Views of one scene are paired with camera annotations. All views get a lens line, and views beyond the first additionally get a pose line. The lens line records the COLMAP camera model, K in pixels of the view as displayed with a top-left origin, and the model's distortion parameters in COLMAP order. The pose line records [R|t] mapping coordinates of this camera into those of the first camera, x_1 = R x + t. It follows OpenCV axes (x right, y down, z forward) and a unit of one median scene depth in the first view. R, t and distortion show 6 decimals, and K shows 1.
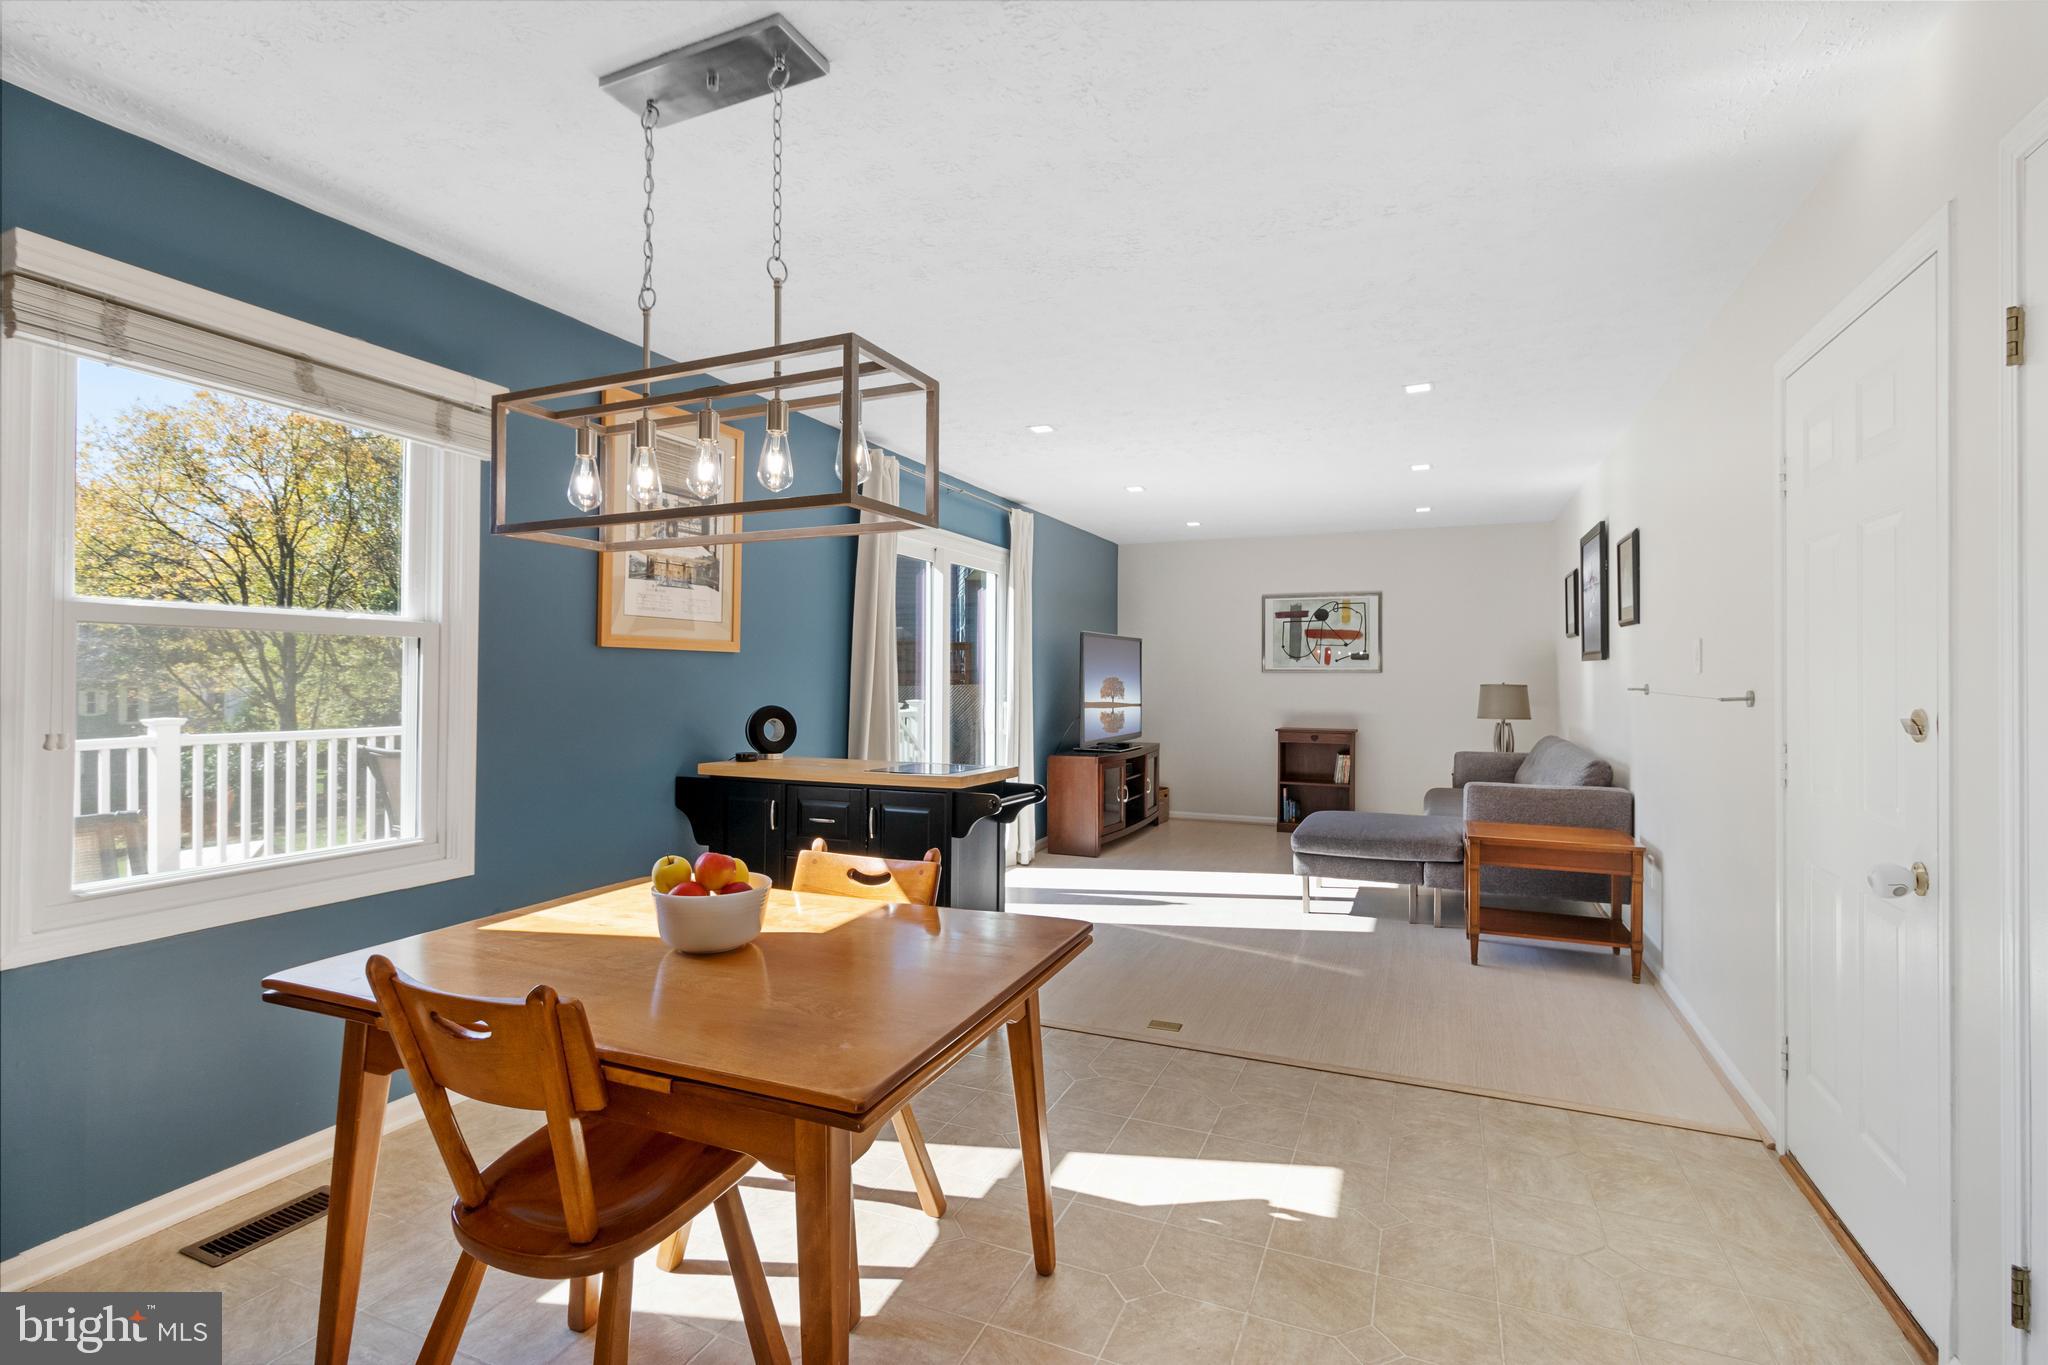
lens RADIAL K [[938.8, 0, 1032.5], [0, 938.8, 658.9], [0, 0, 1]] dist [0.001539, 0.000301]
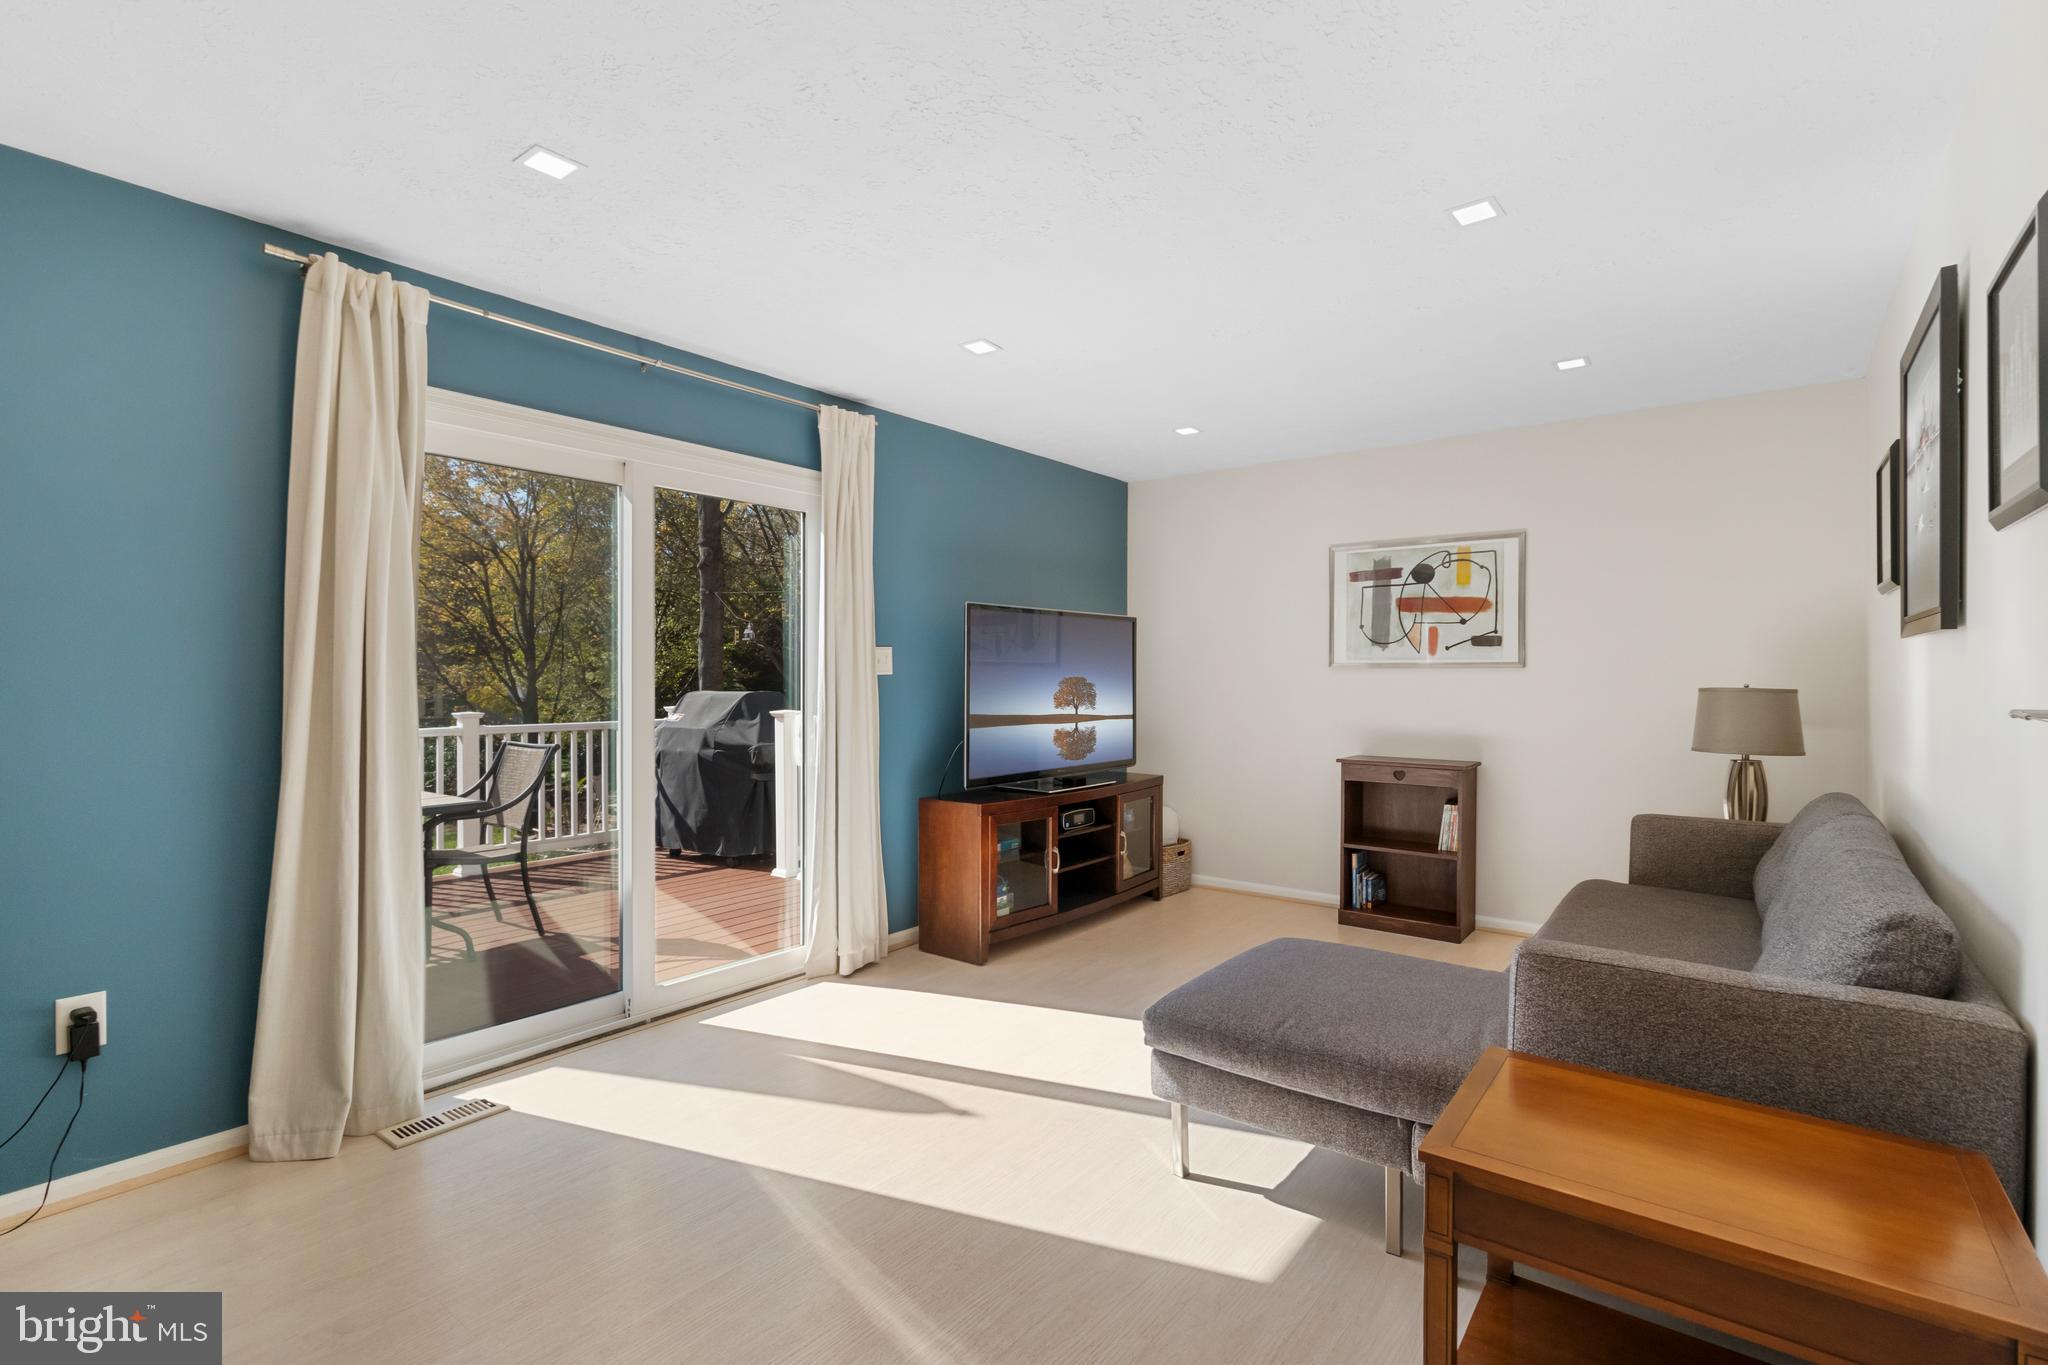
lens RADIAL K [[944.5, 0, 1045.9], [0, 944.5, 677.4], [0, 0, 1]] dist [-0.001137, 0.000003]
pose [[0.969741, -0.000771, -0.244134, 0.223521], [0.006132, 0.999757, 0.021197, 0.006361], [0.244058, -0.022052, 0.969510, 0.347171]]
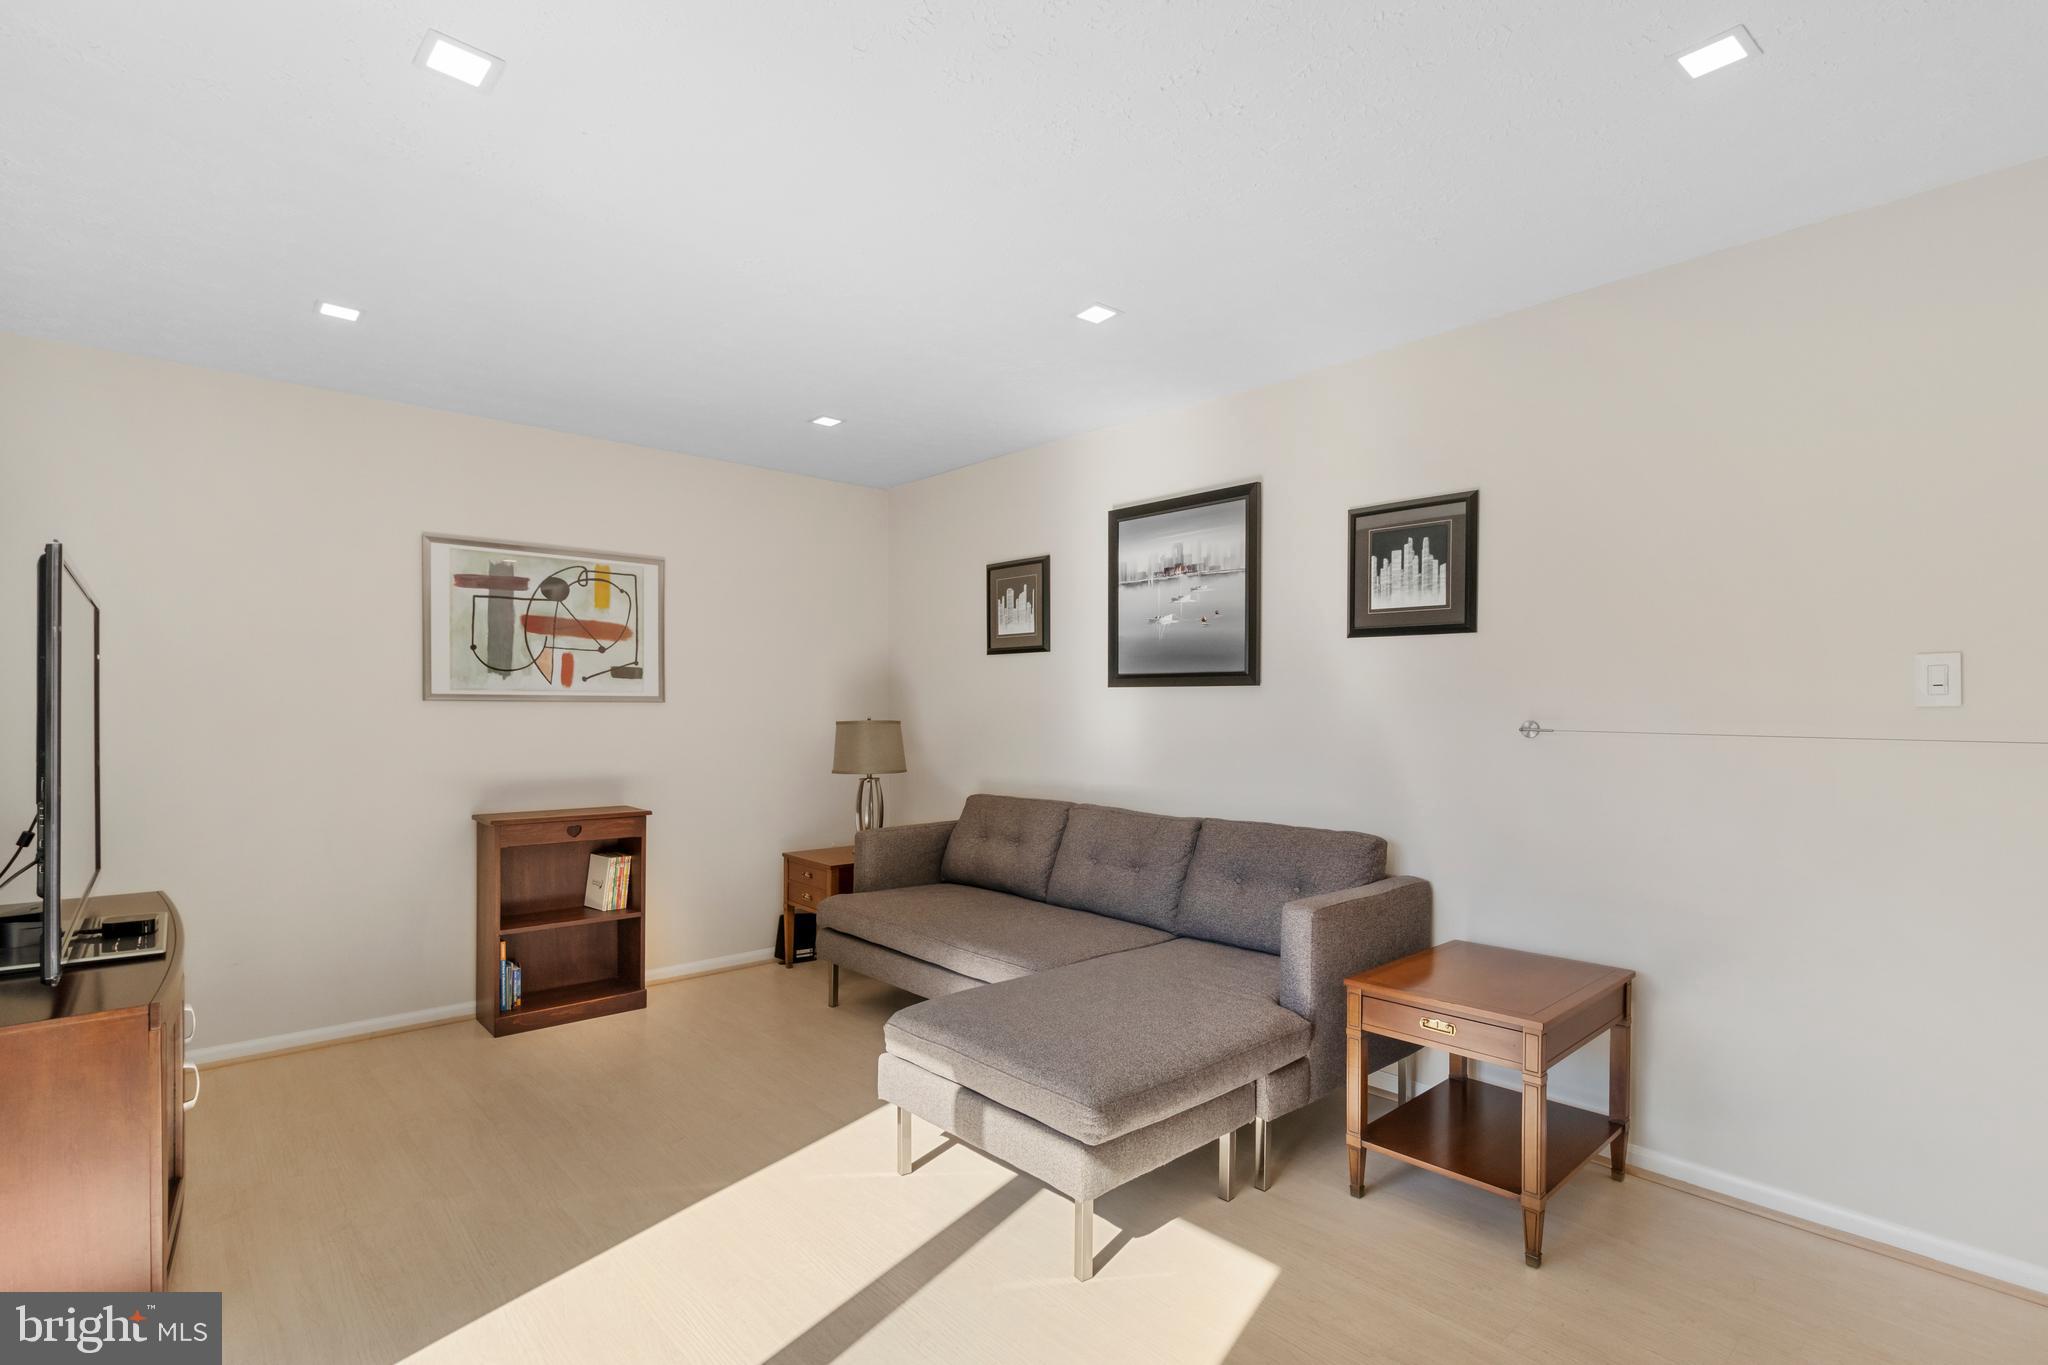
lens RADIAL K [[962.6, 0, 1023.3], [0, 962.6, 713.2], [0, 0, 1]] dist [0.001945, 0.000171]
pose [[0.414514, -0.008319, 0.910005, -0.067415], [-0.017605, 0.999698, 0.017158, 0.007626], [-0.909872, -0.023132, 0.414243, 0.557045]]
